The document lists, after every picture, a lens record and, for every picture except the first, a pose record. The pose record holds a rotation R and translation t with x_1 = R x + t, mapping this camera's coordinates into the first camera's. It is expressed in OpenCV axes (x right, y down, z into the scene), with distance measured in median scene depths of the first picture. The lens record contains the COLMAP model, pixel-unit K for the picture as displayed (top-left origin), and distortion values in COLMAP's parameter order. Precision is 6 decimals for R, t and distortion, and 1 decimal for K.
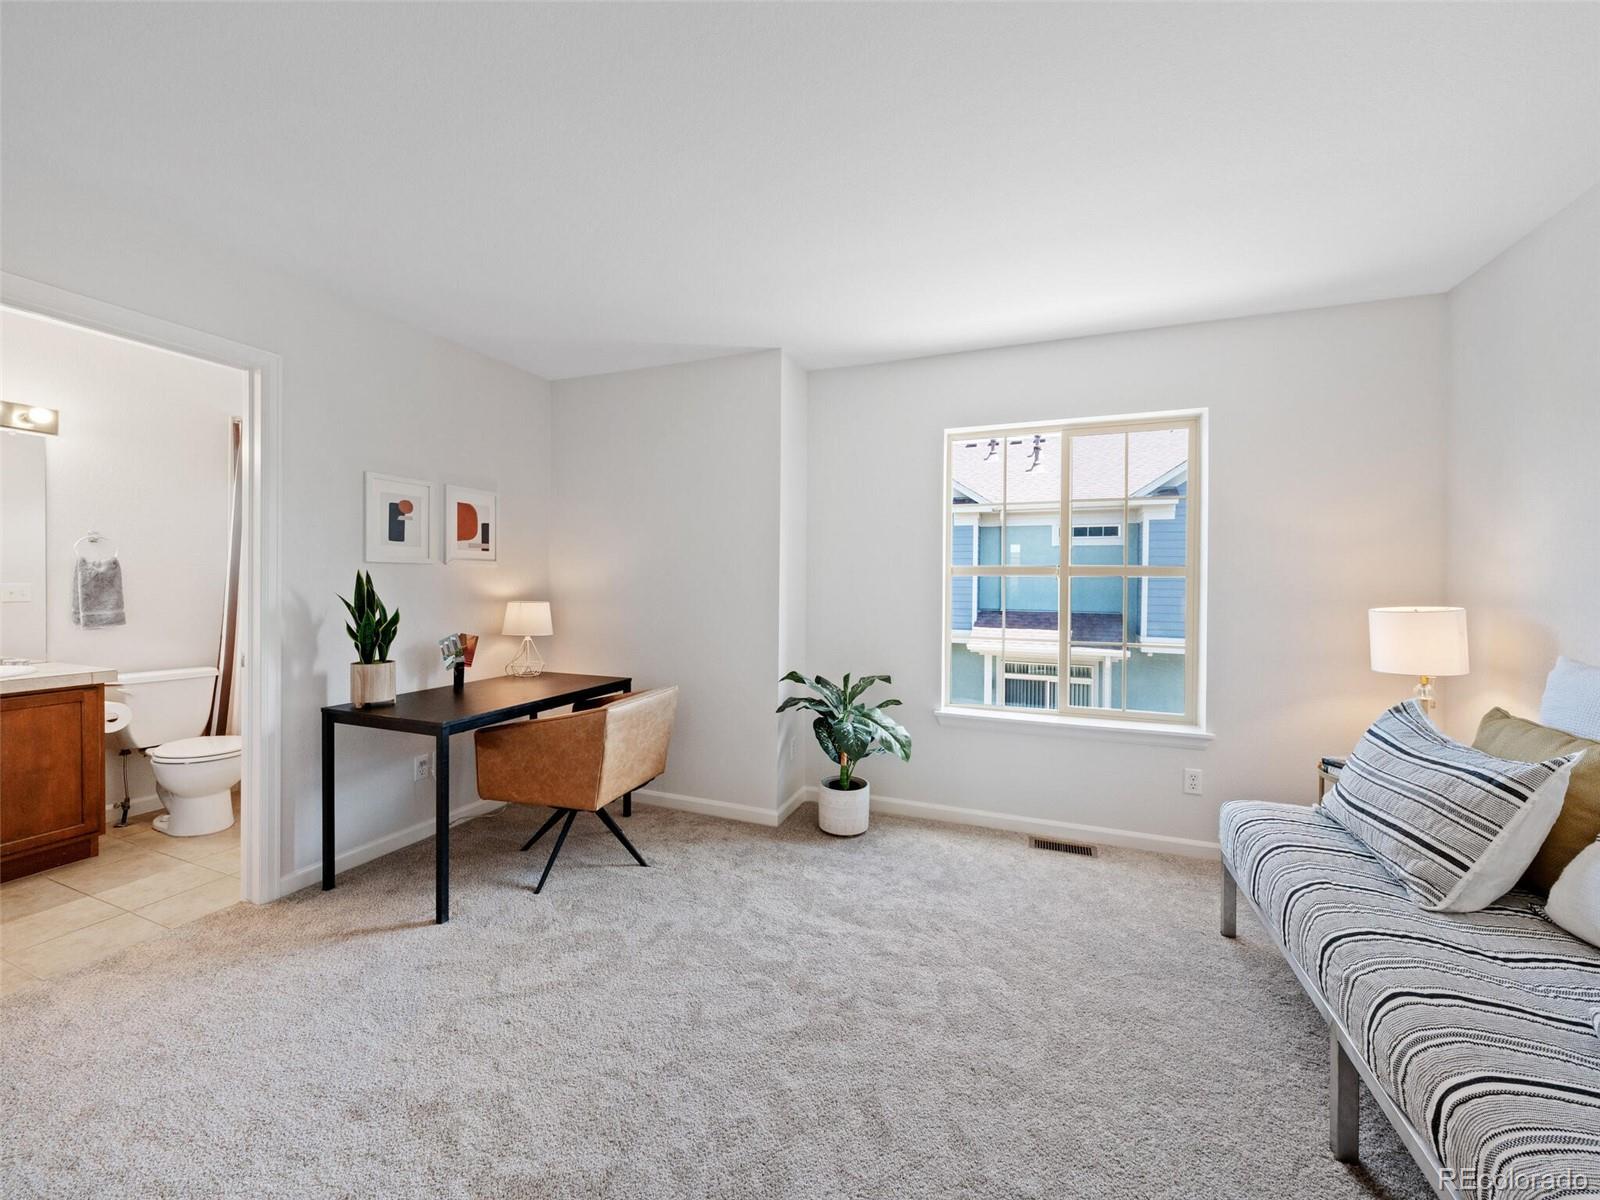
lens RADIAL K [[610.5, 0, 802.1], [0, 610.5, 592.3], [0, 0, 1]] dist [-0.001103, -0.000117]
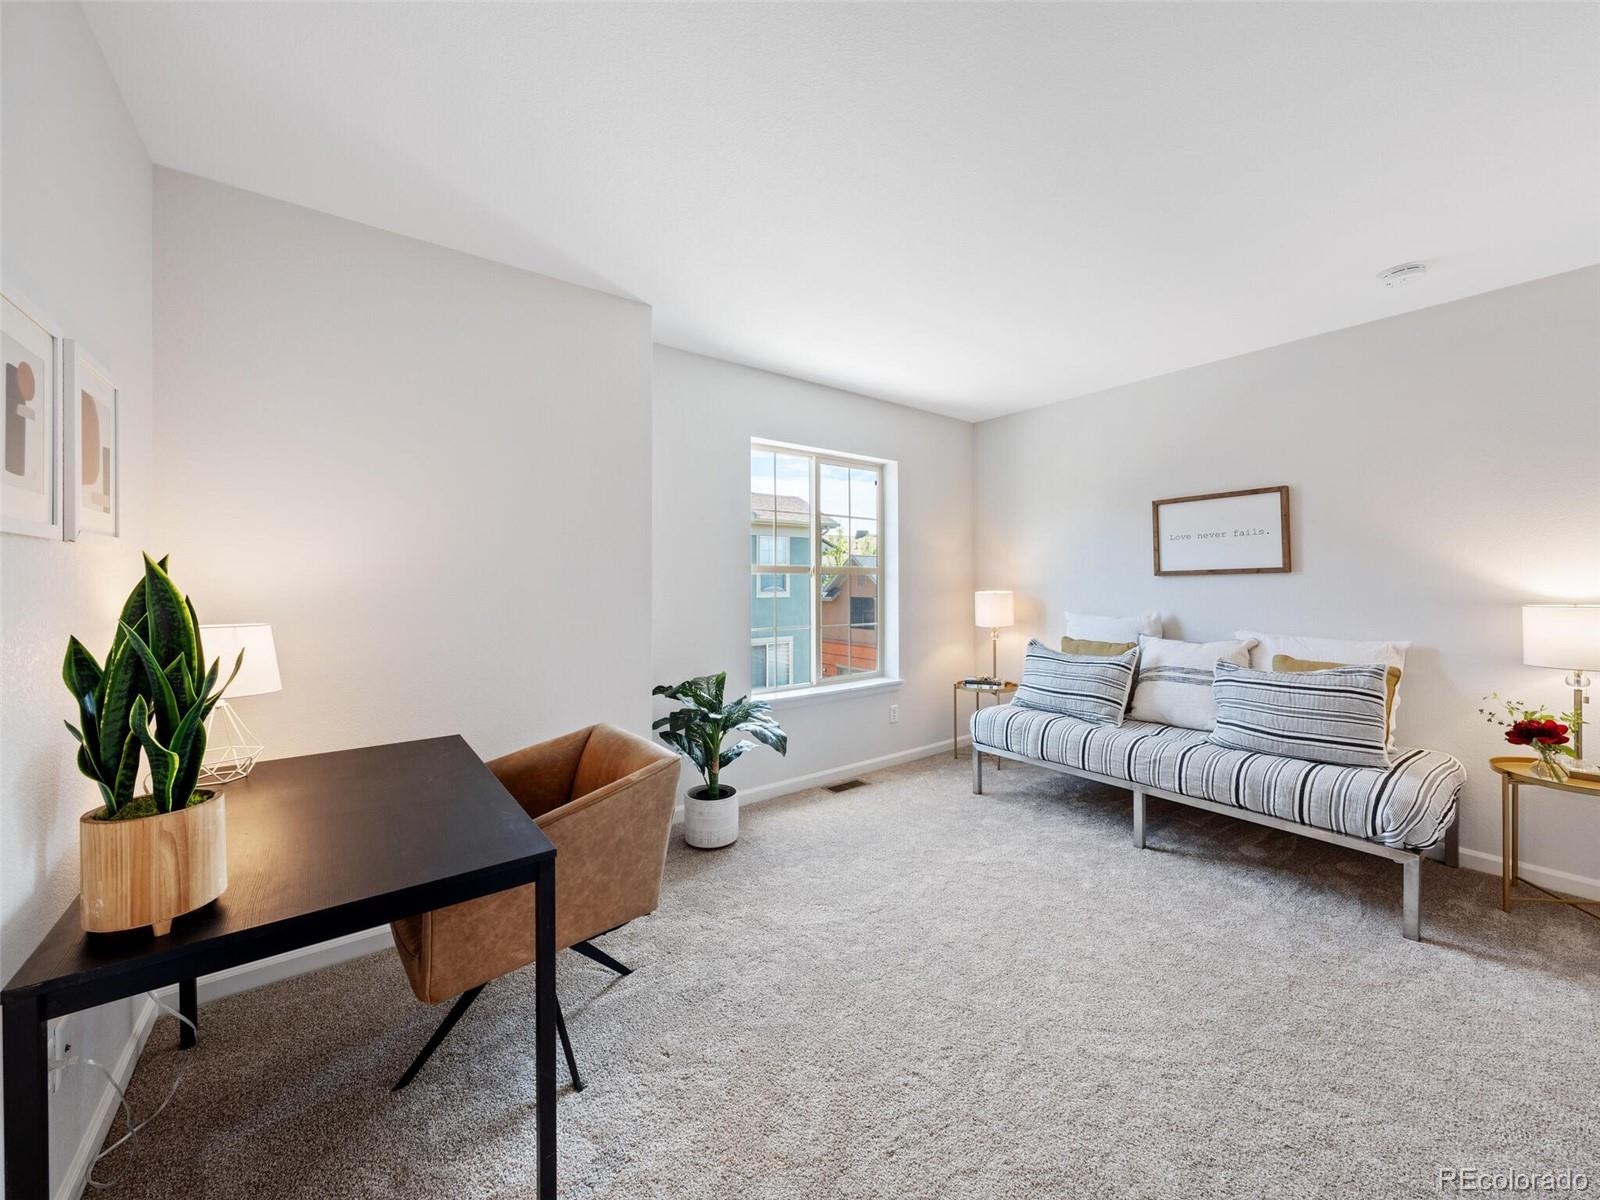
lens RADIAL K [[610.5, 0, 802.1], [0, 610.5, 592.3], [0, 0, 1]] dist [-0.001103, -0.000117]
pose [[0.519585, -0.023858, 0.854086, -0.719493], [0.020396, 0.999672, 0.015517, -0.010888], [-0.854175, 0.009357, 0.519901, 0.417692]]
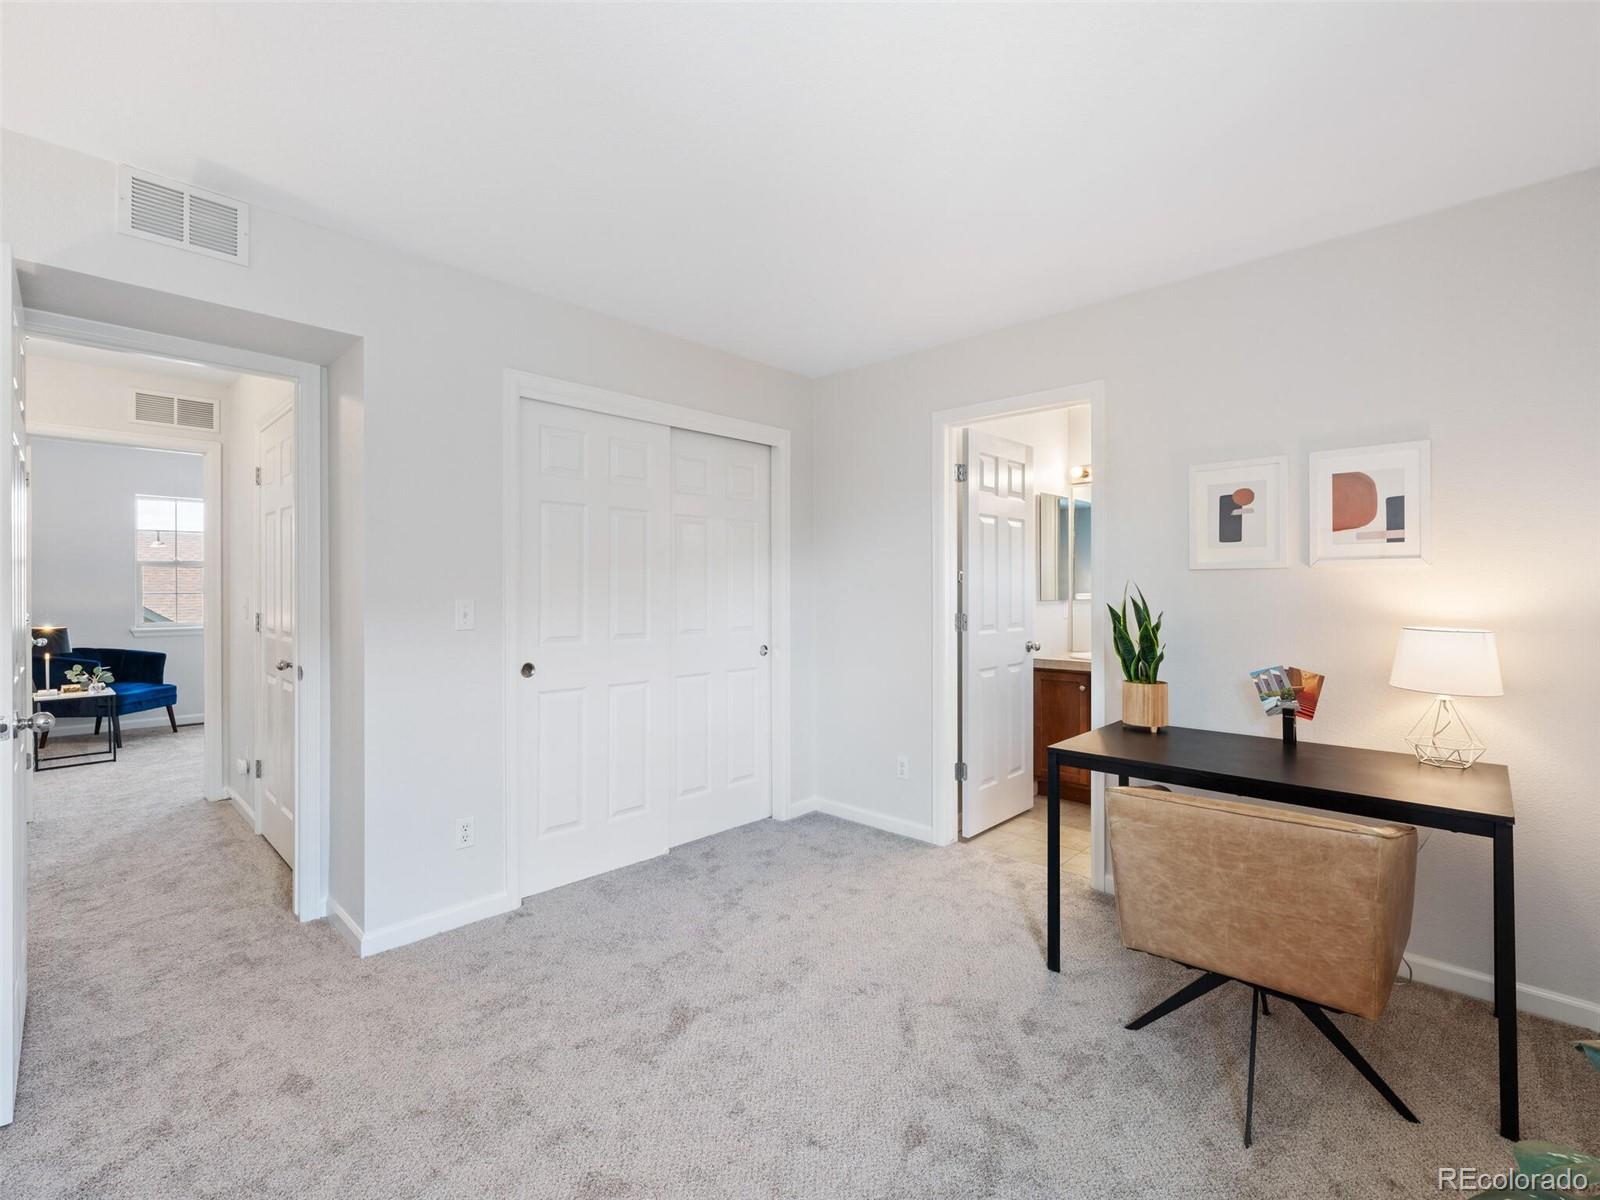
lens RADIAL K [[731.1, 0, 793.4], [0, 731.1, 594.2], [0, 0, 1]] dist [-0.000099, -0.000110]
pose [[-0.384716, 0.003092, -0.923030, 0.441640], [-0.016699, 0.999807, 0.010309, -0.015235], [0.922884, 0.019379, -0.384590, 0.831789]]
